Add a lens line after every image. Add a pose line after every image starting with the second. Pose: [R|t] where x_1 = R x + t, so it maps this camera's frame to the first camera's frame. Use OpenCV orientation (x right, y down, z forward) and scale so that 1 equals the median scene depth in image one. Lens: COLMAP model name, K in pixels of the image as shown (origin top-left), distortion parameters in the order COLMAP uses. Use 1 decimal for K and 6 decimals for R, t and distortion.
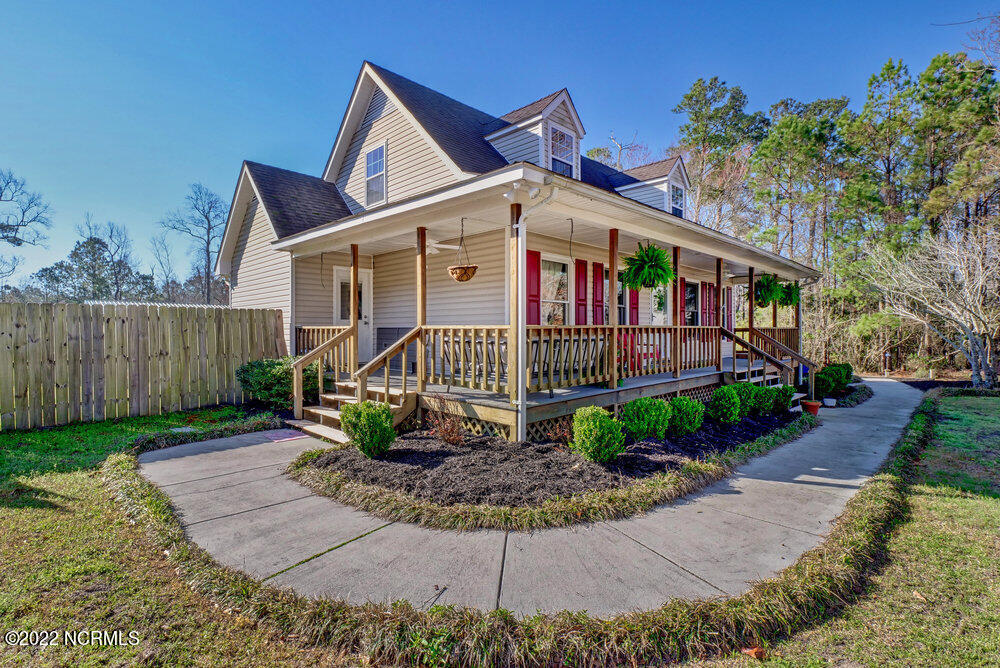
lens RADIAL K [[485.0, 0, 497.8], [0, 485.0, 333.3], [0, 0, 1]] dist [-0.016270, -0.000752]
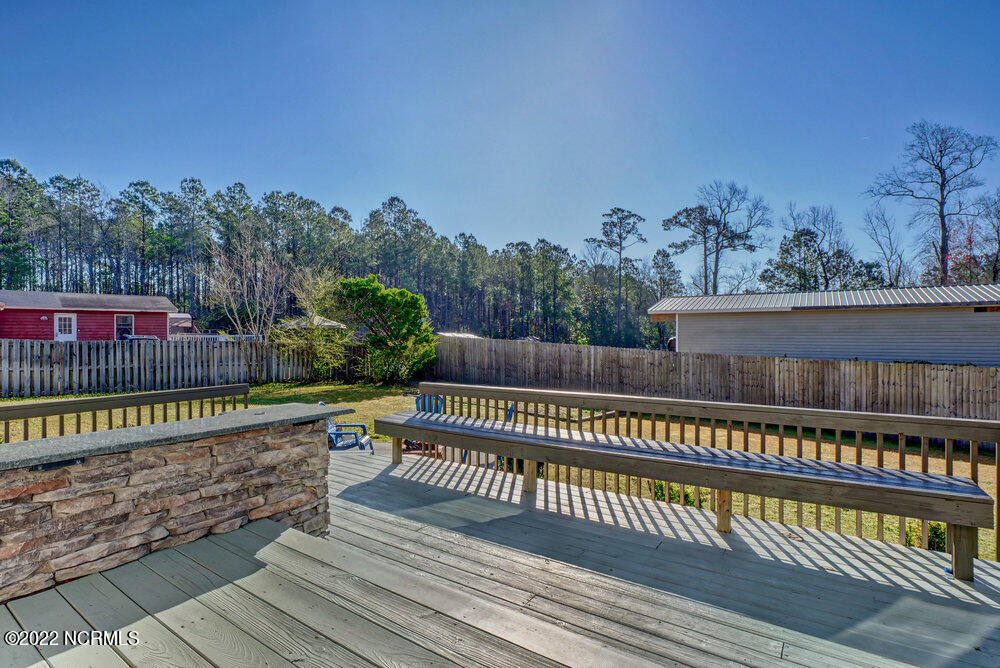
lens RADIAL K [[485.0, 0, 496.9], [0, 485.0, 334.4], [0, 0, 1]] dist [-0.016270, -0.000752]
pose [[0.182837, 0.003589, -0.983137, -0.283692], [0.003098, 0.999986, 0.004227, -0.024781], [0.983138, -0.003818, 0.182823, 1.564533]]
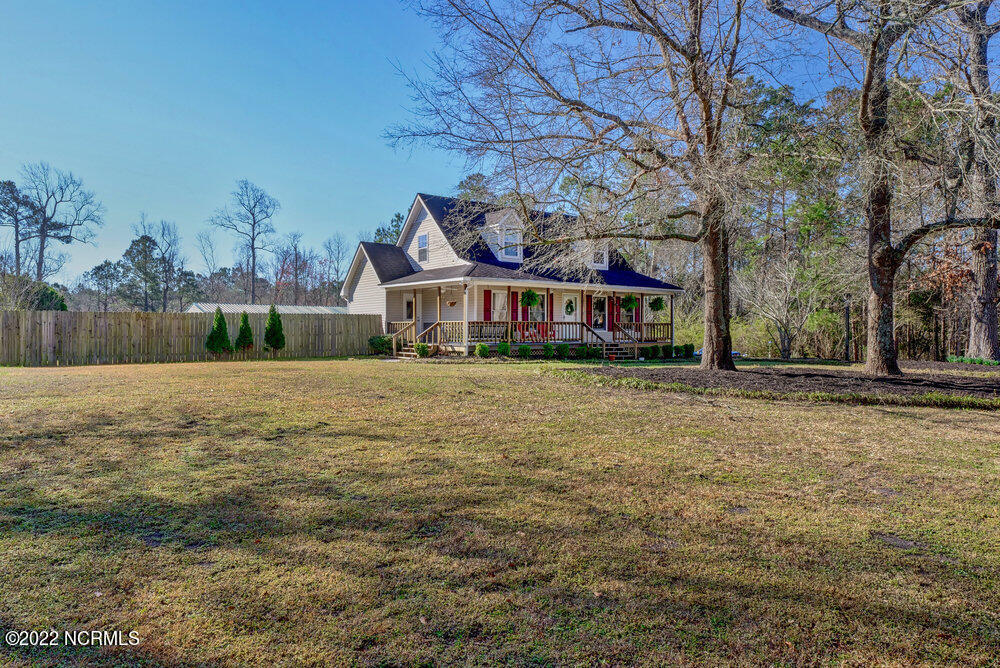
lens RADIAL K [[669.1, 0, 500.4], [0, 669.1, 334.9], [0, 0, 1]] dist [-0.001866, -0.000944]
pose [[0.991696, 0.000676, -0.128605, 0.433324], [-0.000705, 1.000000, -0.000180, 0.039835], [0.128605, 0.000269, 0.991696, -1.749704]]
